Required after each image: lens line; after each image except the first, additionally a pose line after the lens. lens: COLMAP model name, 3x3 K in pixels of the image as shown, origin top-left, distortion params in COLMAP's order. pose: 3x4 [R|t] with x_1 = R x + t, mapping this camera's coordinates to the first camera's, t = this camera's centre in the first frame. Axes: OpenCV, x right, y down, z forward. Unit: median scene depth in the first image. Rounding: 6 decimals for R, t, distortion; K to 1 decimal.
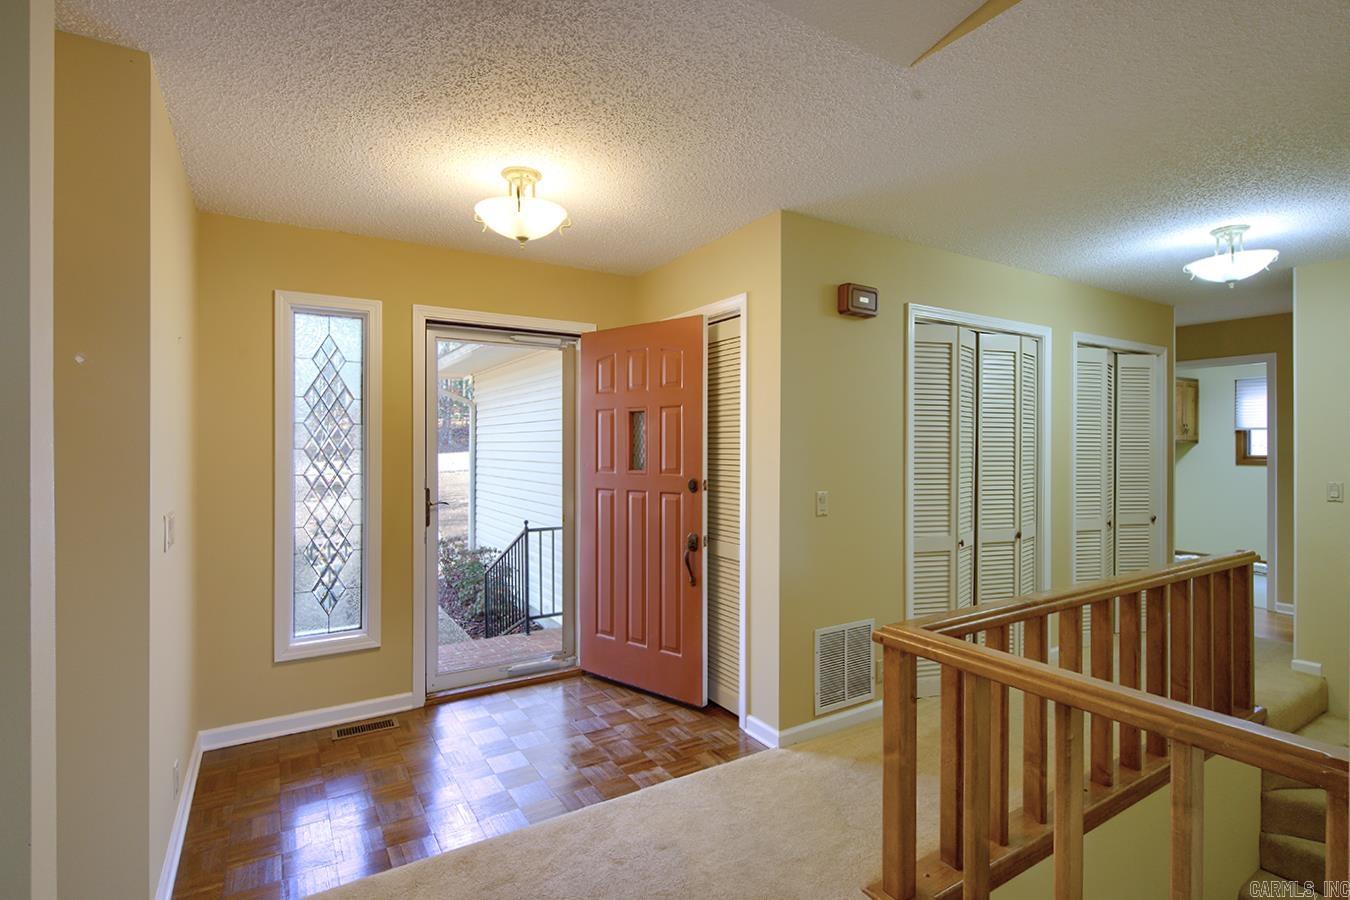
lens RADIAL K [[652.1, 0, 671.5], [0, 652.1, 448.5], [0, 0, 1]] dist [-0.011267, -0.005613]
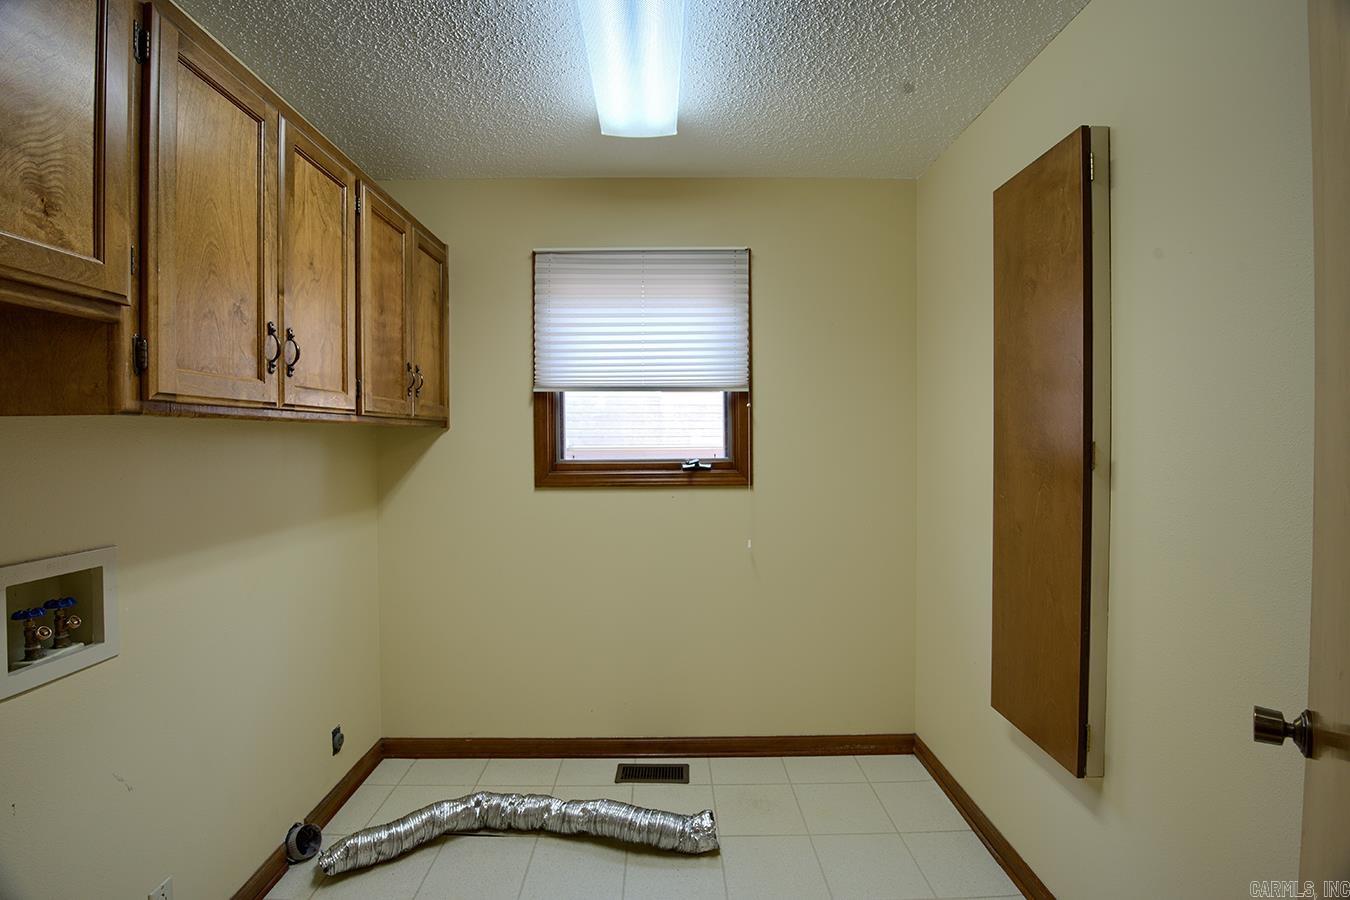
lens RADIAL K [[636.9, 0, 675.0], [0, 636.9, 450.0], [0, 0, 1]] dist [-0.002352, -0.001518]
pose [[0.513181, -0.013998, 0.858167, 0.591516], [-0.002016, 0.999845, 0.017514, -0.002113], [-0.858278, -0.010717, 0.513073, 0.727476]]
